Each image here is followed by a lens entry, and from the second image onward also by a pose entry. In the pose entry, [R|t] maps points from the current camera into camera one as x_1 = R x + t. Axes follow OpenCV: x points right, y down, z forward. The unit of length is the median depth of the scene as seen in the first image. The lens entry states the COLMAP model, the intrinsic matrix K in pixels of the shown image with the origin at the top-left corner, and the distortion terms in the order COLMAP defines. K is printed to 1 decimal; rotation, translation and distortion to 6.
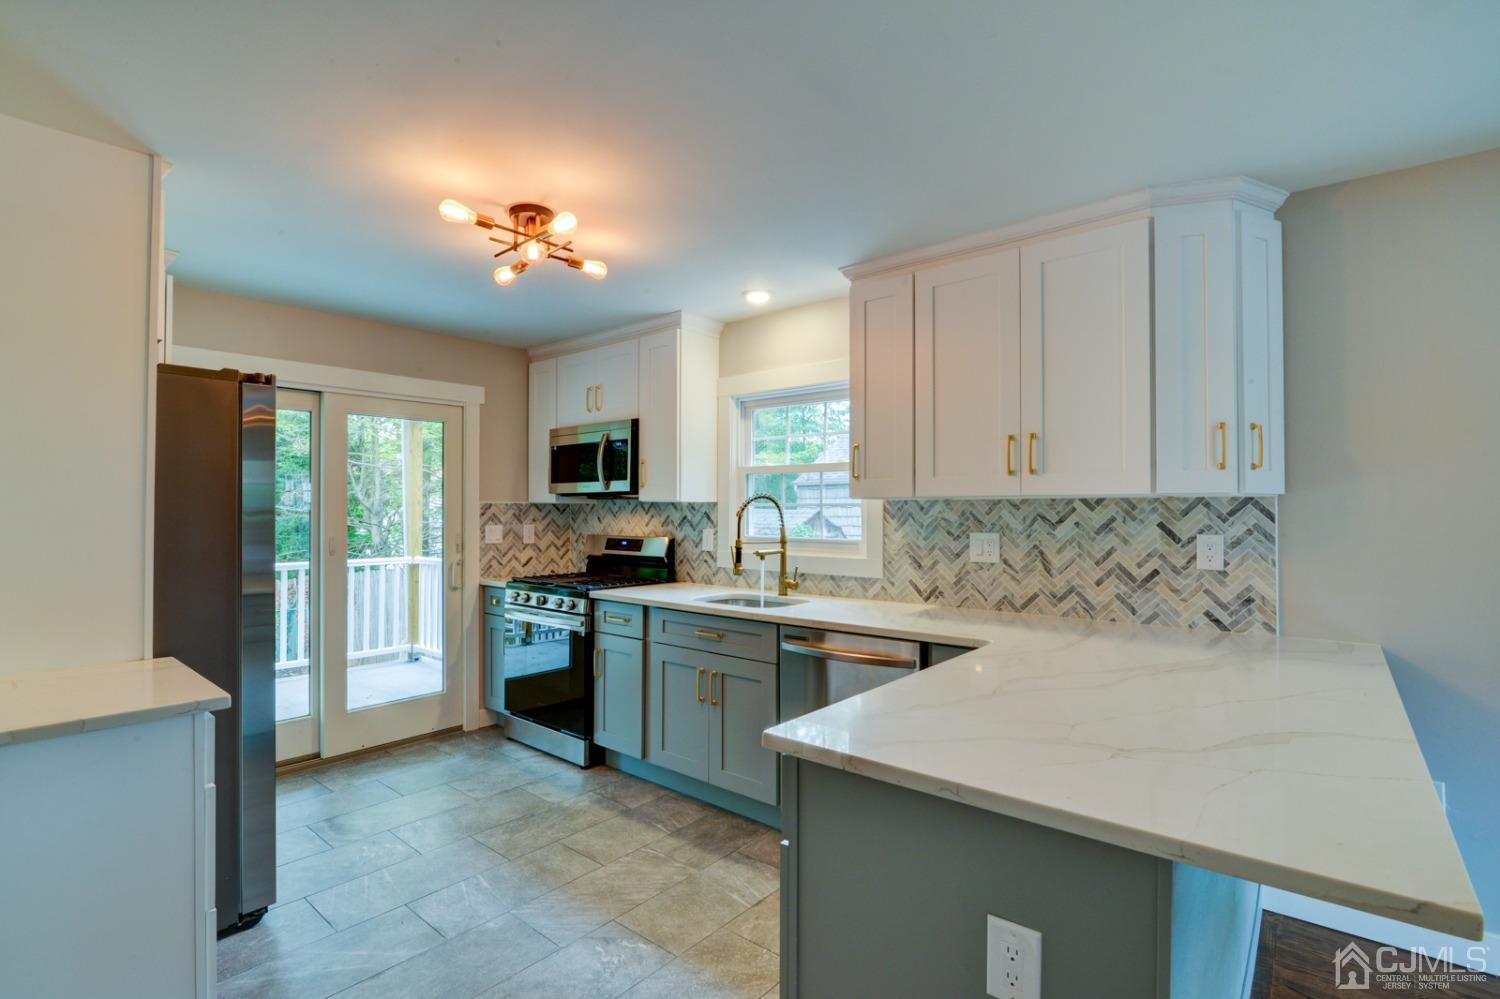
lens RADIAL K [[697.1, 0, 747.0], [0, 697.1, 499.3], [0, 0, 1]] dist [-0.019931, -0.000012]
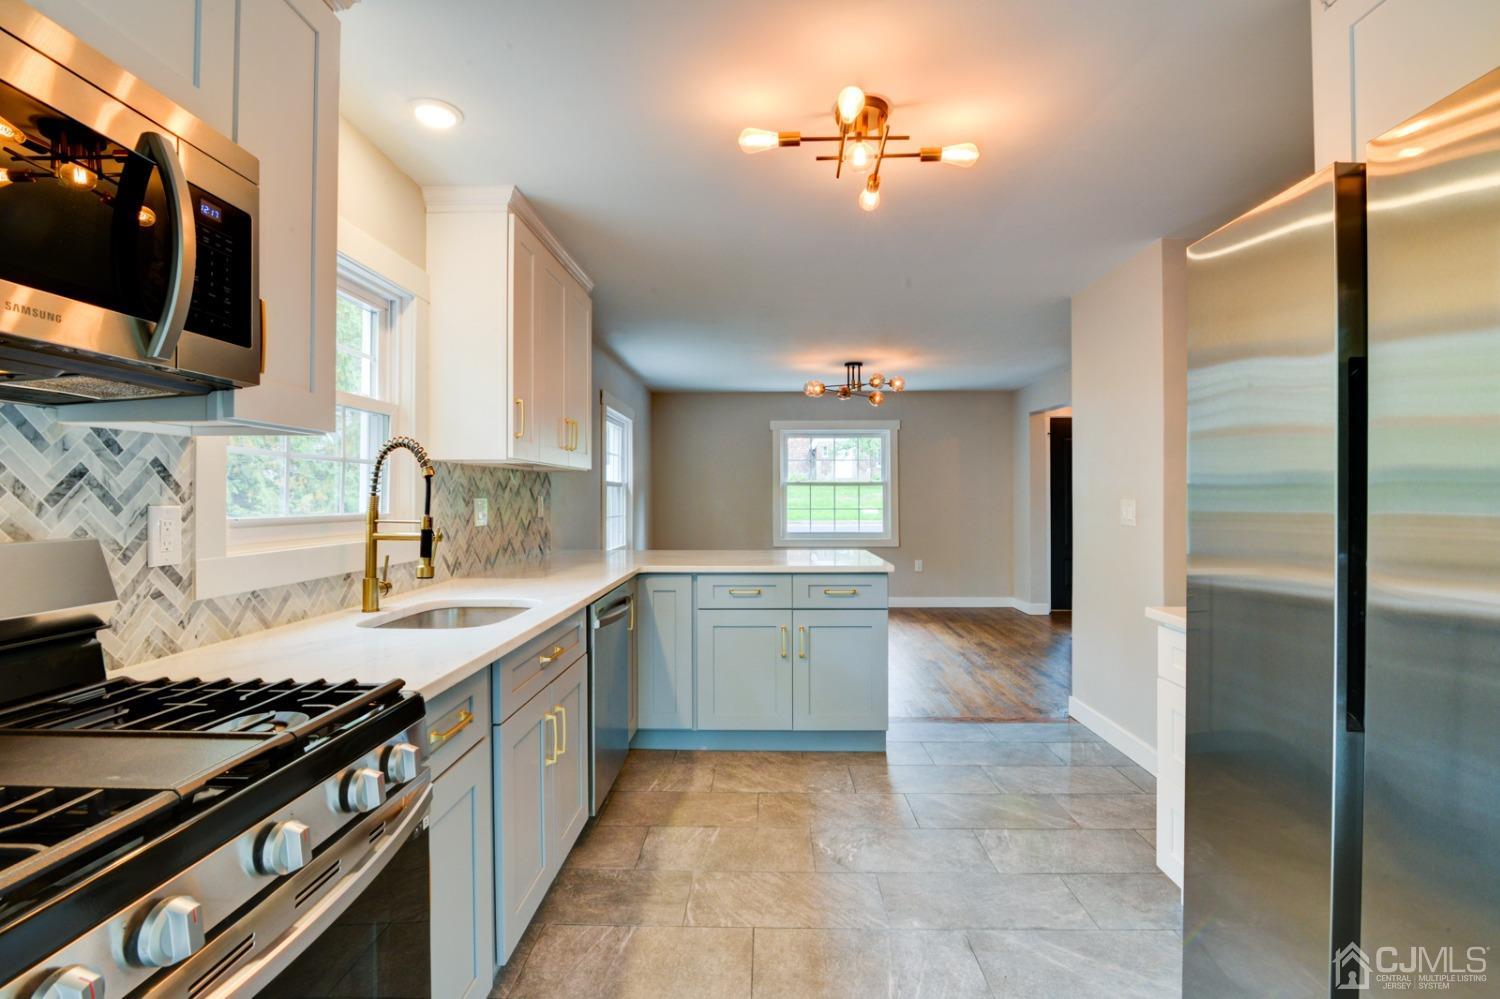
lens RADIAL K [[697.1, 0, 747.0], [0, 697.1, 499.3], [0, 0, 1]] dist [-0.019931, -0.000012]
pose [[-0.622495, -0.003773, 0.782615, -0.685807], [-0.011253, 0.999928, -0.004130, 0.047948], [-0.782543, -0.011377, -0.622492, 1.272868]]
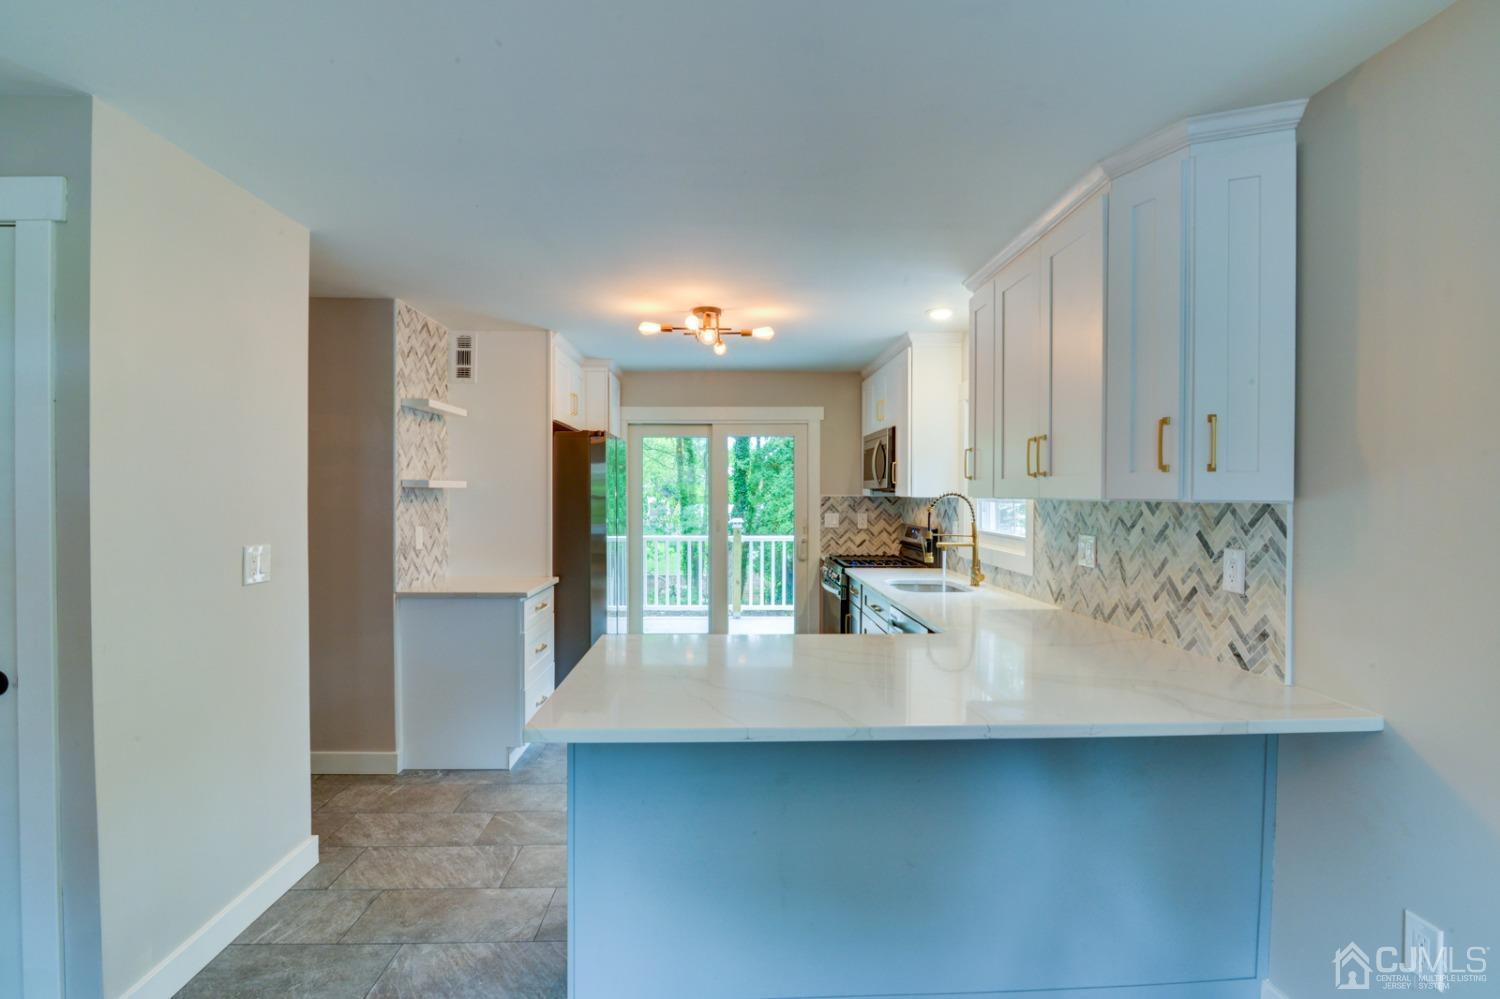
lens RADIAL K [[697.1, 0, 747.0], [0, 697.1, 499.3], [0, 0, 1]] dist [-0.019931, -0.000012]
pose [[0.668861, 0.008362, -0.743341, 0.697914], [0.009327, 0.999764, 0.019639, -0.022282], [0.743329, -0.020069, 0.668625, 0.027839]]
